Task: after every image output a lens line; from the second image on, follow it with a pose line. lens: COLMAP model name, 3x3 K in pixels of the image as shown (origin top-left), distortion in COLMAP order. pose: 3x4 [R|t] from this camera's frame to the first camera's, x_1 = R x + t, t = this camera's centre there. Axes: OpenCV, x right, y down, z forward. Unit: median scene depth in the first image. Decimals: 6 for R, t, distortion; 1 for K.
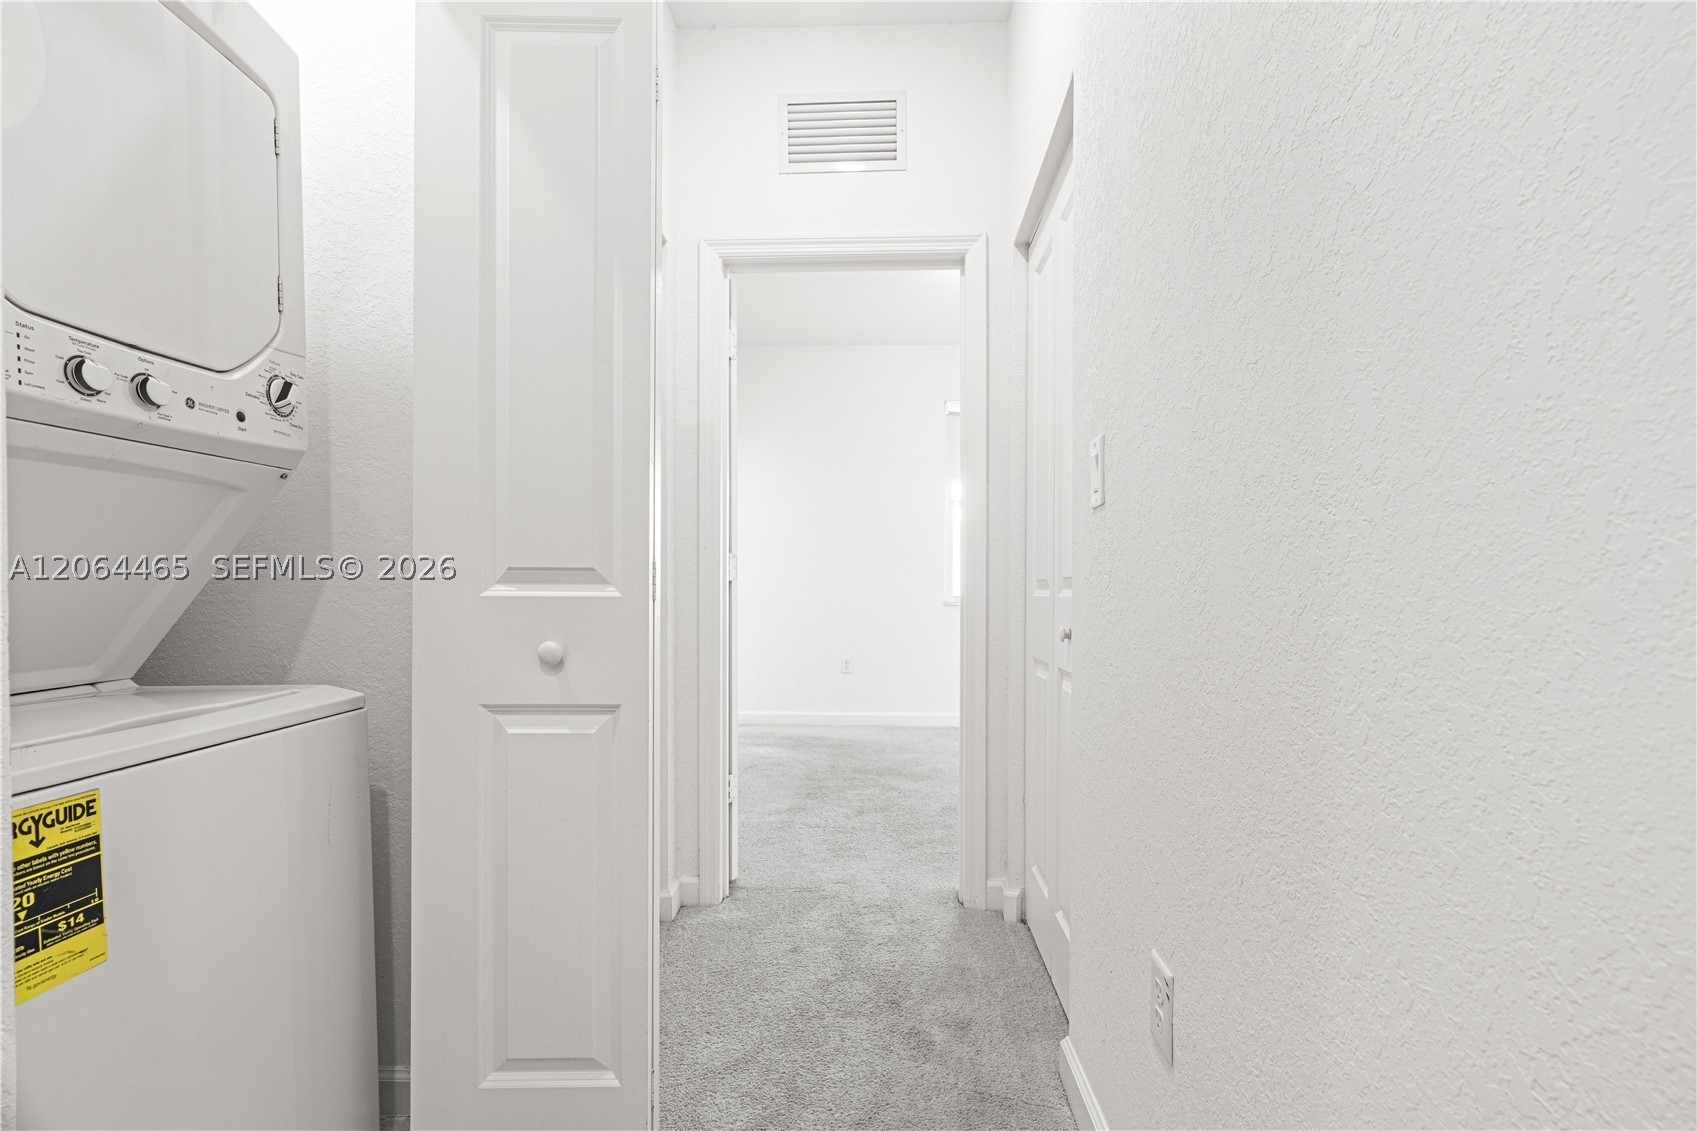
lens RADIAL K [[761.0, 0, 851.0], [0, 761.0, 591.3], [0, 0, 1]] dist [-0.004522, 0.002048]
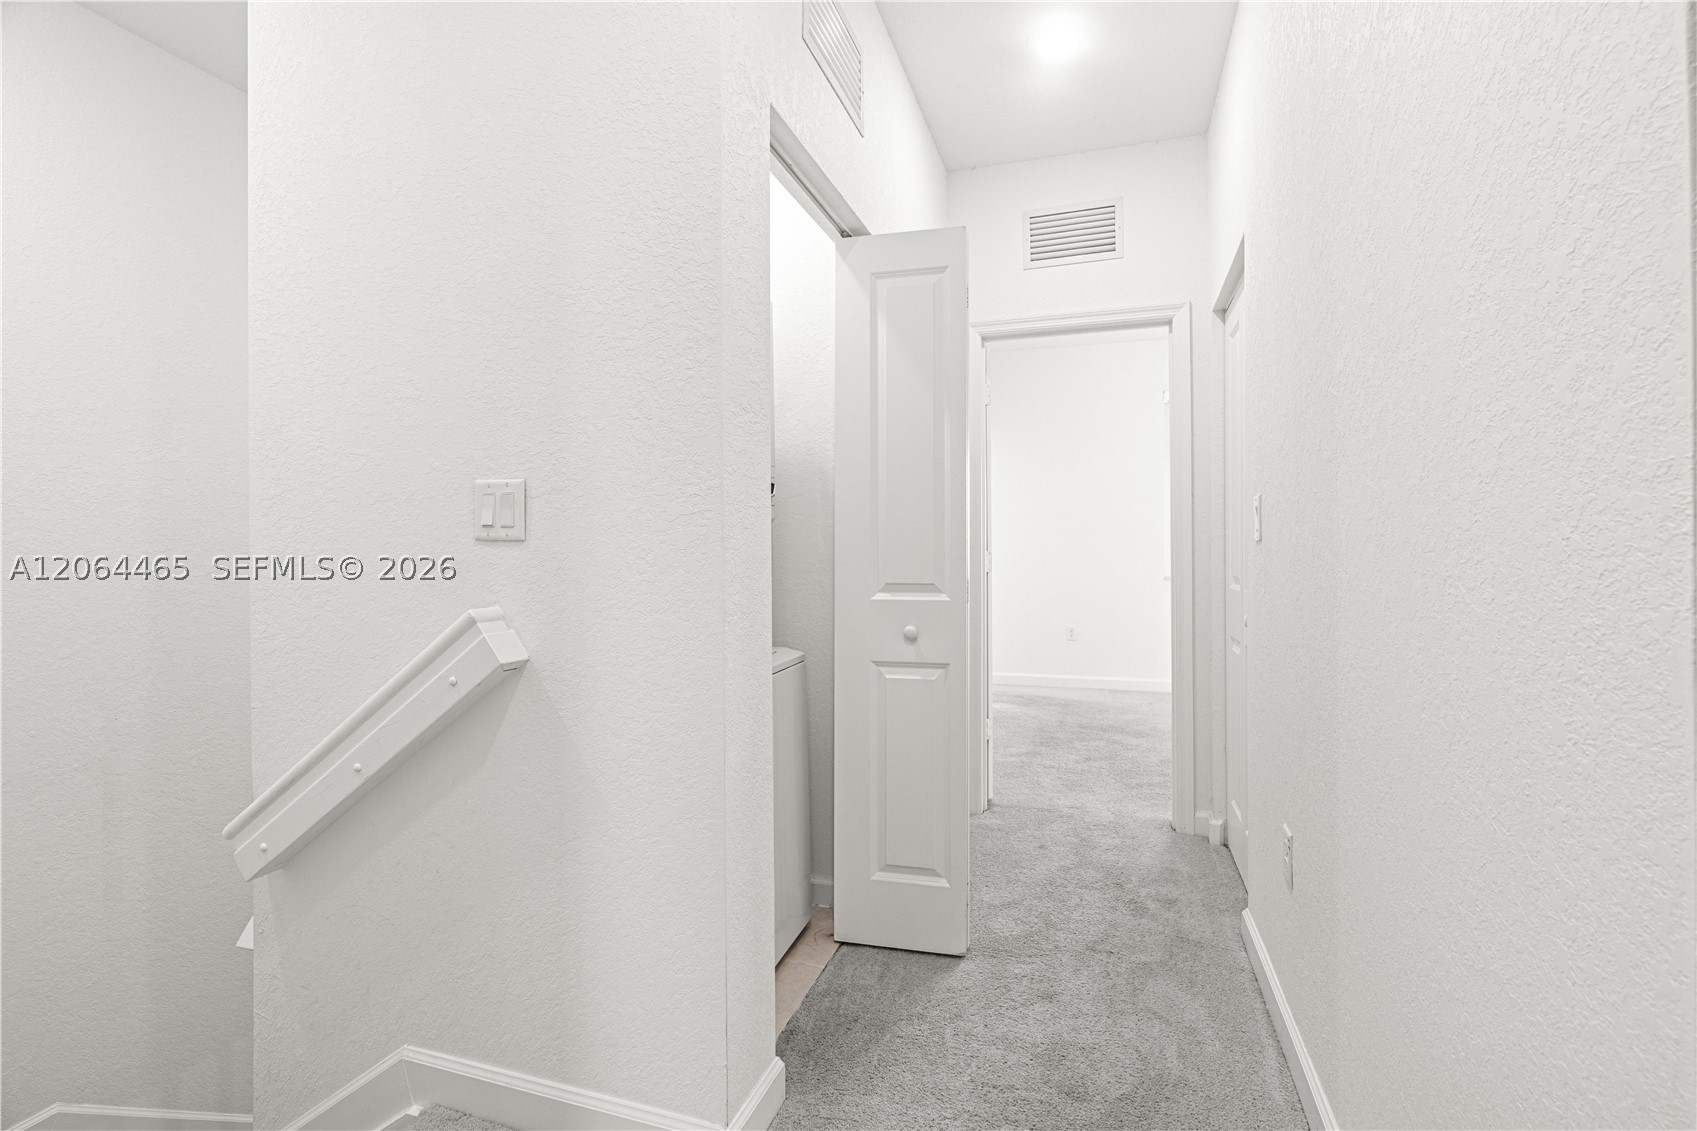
lens RADIAL K [[761.0, 0, 871.4], [0, 761.0, 547.3], [0, 0, 1]] dist [-0.004522, 0.002048]
pose [[0.967893, -0.006896, -0.251269, -0.023446], [0.004941, 0.999952, -0.008409, -0.056676], [0.251315, 0.006898, 0.967881, -0.403650]]
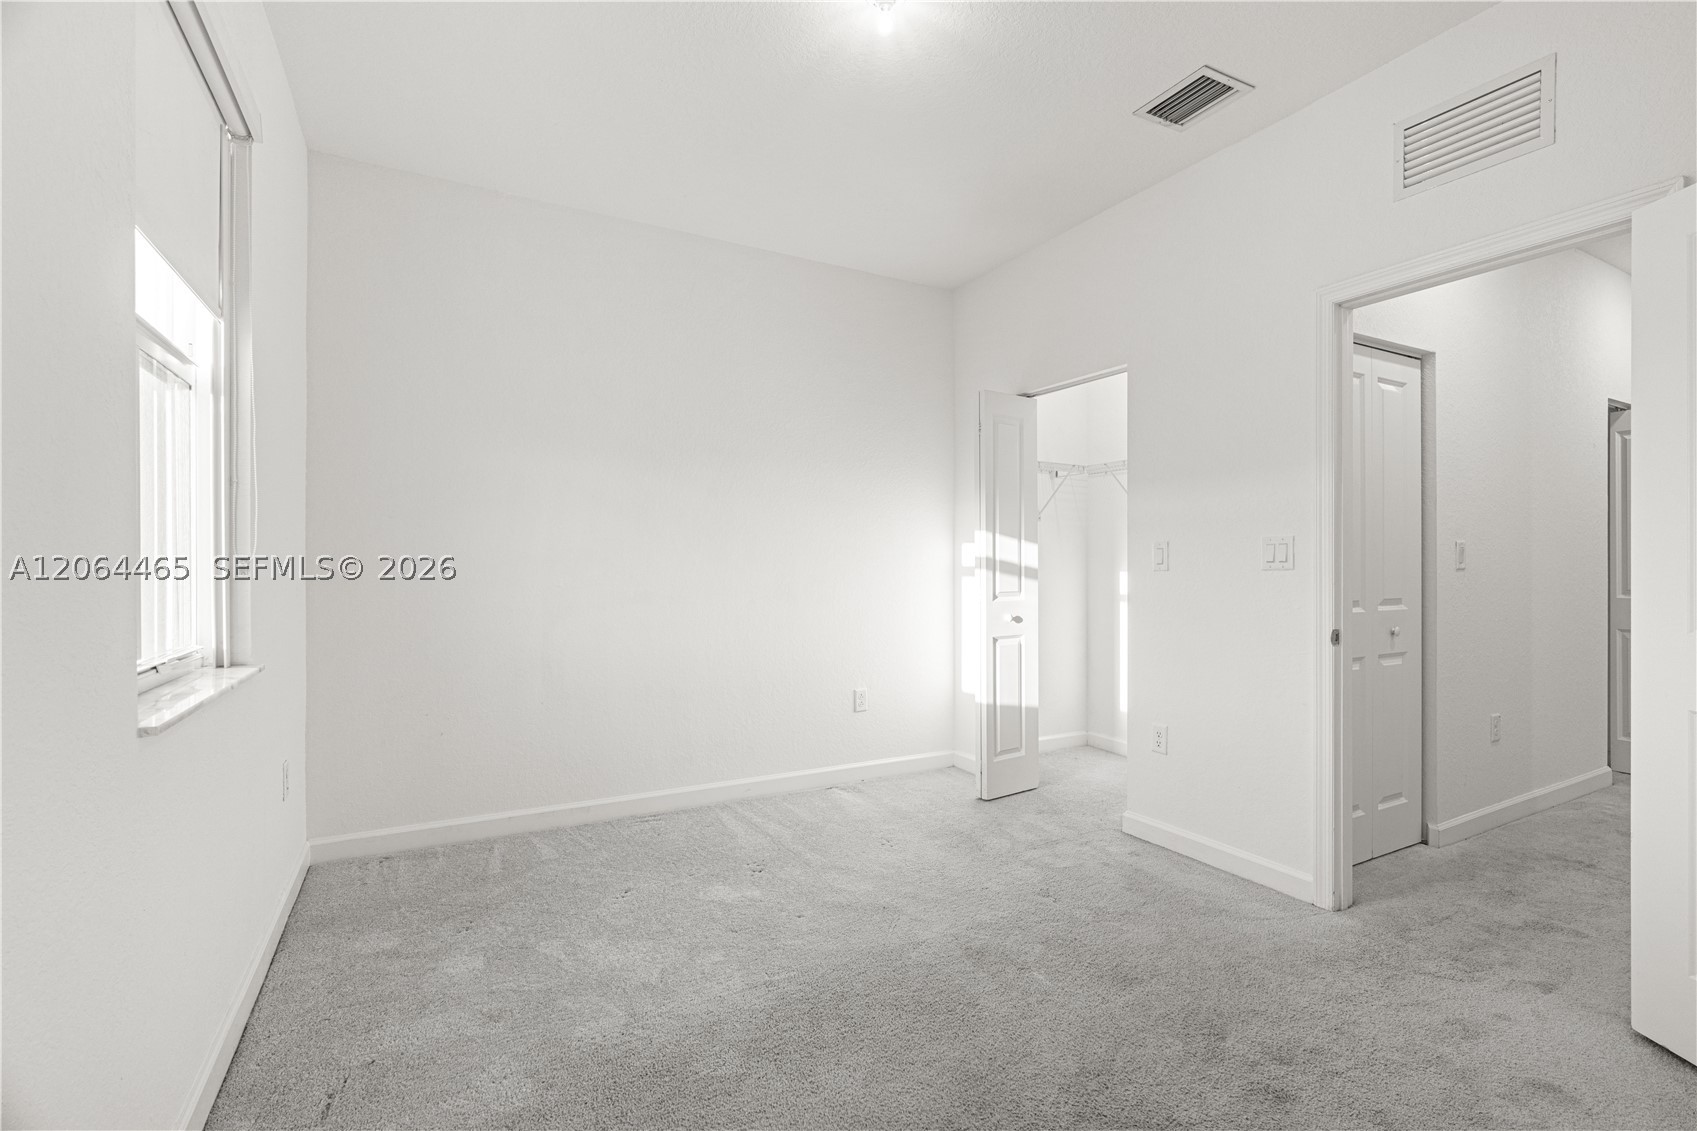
lens RADIAL K [[761.0, 0, 854.2], [0, 761.0, 569.1], [0, 0, 1]] dist [-0.004522, 0.002048]
pose [[0.859080, -0.004551, 0.511822, -1.827238], [0.007035, 0.999971, -0.002916, -0.075901], [-0.511794, 0.006106, 0.859087, -0.138072]]
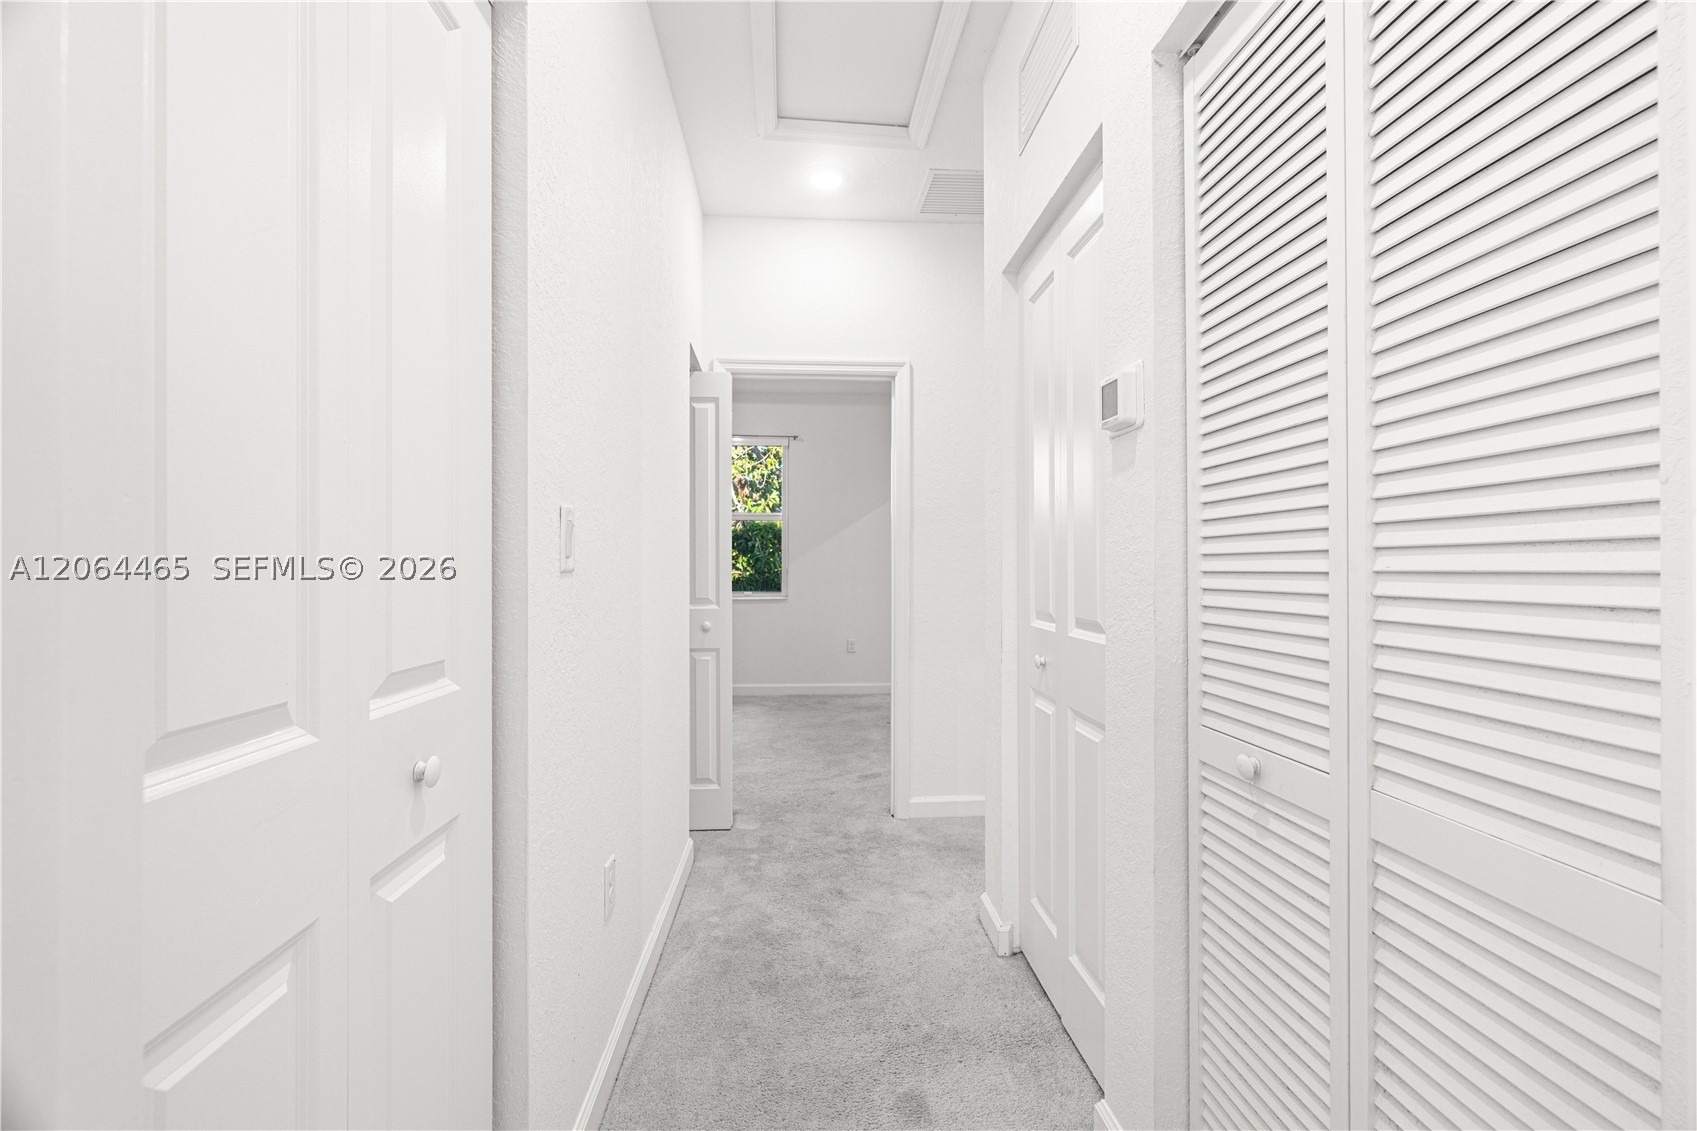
lens RADIAL K [[761.0, 0, 850.4], [0, 761.0, 564.7], [0, 0, 1]] dist [-0.004522, 0.002048]
pose [[-0.096756, 0.002410, 0.995305, -0.694319], [0.006544, 0.999977, -0.001785, -0.074529], [-0.995287, 0.006341, -0.096769, 0.361582]]
